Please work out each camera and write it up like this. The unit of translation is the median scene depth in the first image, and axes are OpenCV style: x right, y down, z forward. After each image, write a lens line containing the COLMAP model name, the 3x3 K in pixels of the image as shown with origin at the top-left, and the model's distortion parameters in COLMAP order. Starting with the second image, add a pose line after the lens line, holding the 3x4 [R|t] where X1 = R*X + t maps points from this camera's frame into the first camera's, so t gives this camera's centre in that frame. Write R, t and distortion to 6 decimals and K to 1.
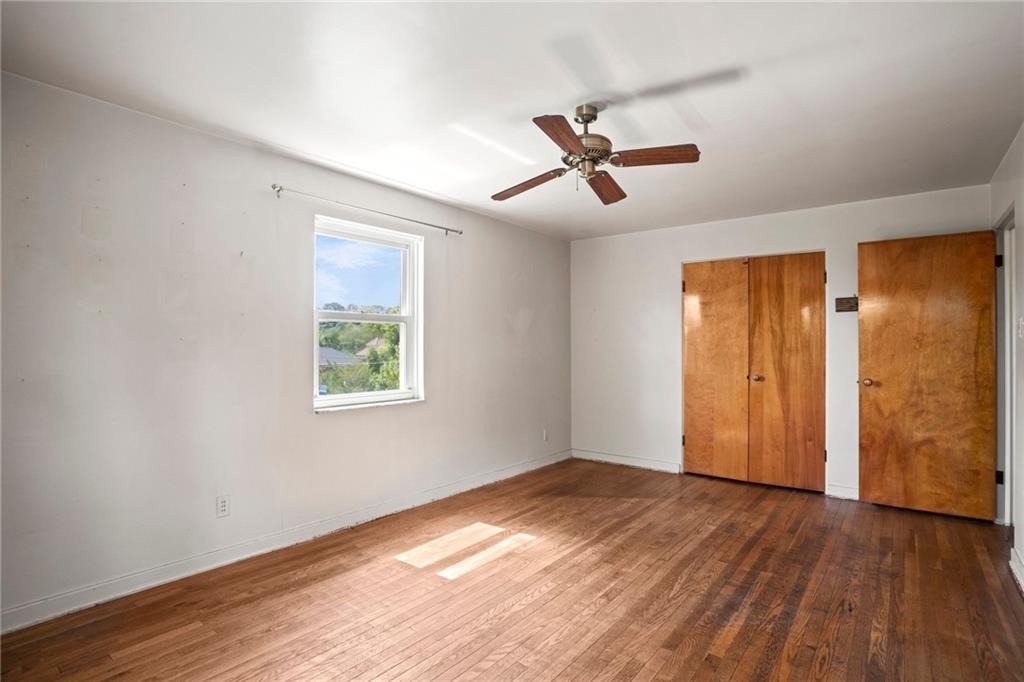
lens RADIAL K [[501.5, 0, 516.2], [0, 501.5, 339.8], [0, 0, 1]] dist [-0.081501, 0.034219]
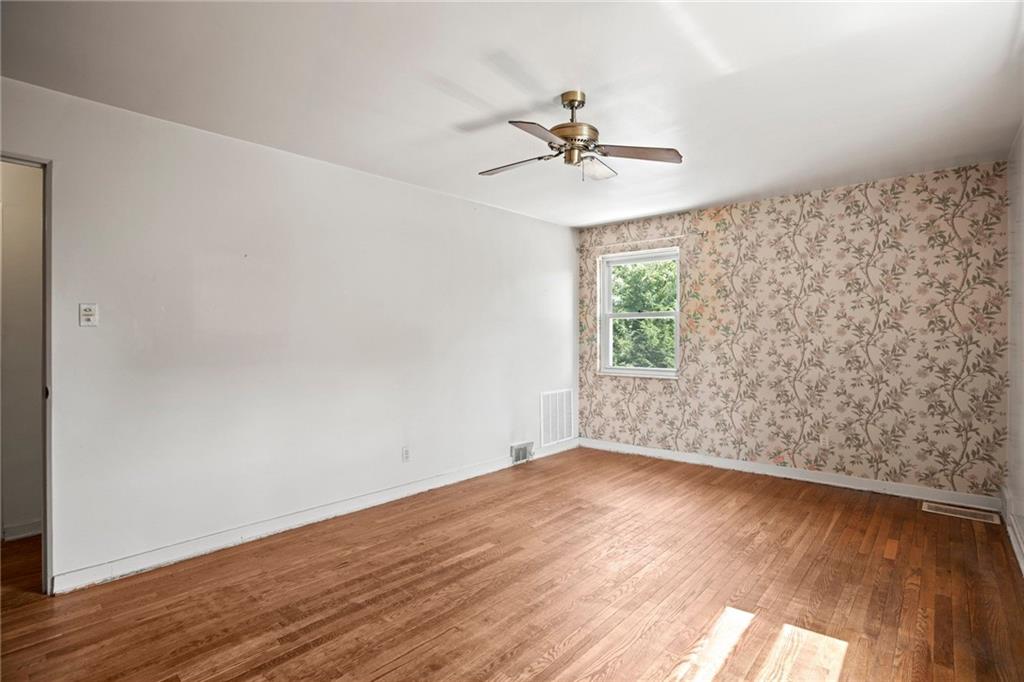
lens RADIAL K [[501.5, 0, 516.2], [0, 501.5, 339.8], [0, 0, 1]] dist [-0.081501, 0.034219]
pose [[-0.998857, 0.002823, 0.047718, 0.194760], [0.002348, 0.999947, -0.010000, 0.031224], [-0.047744, -0.009877, -0.998811, 1.865241]]
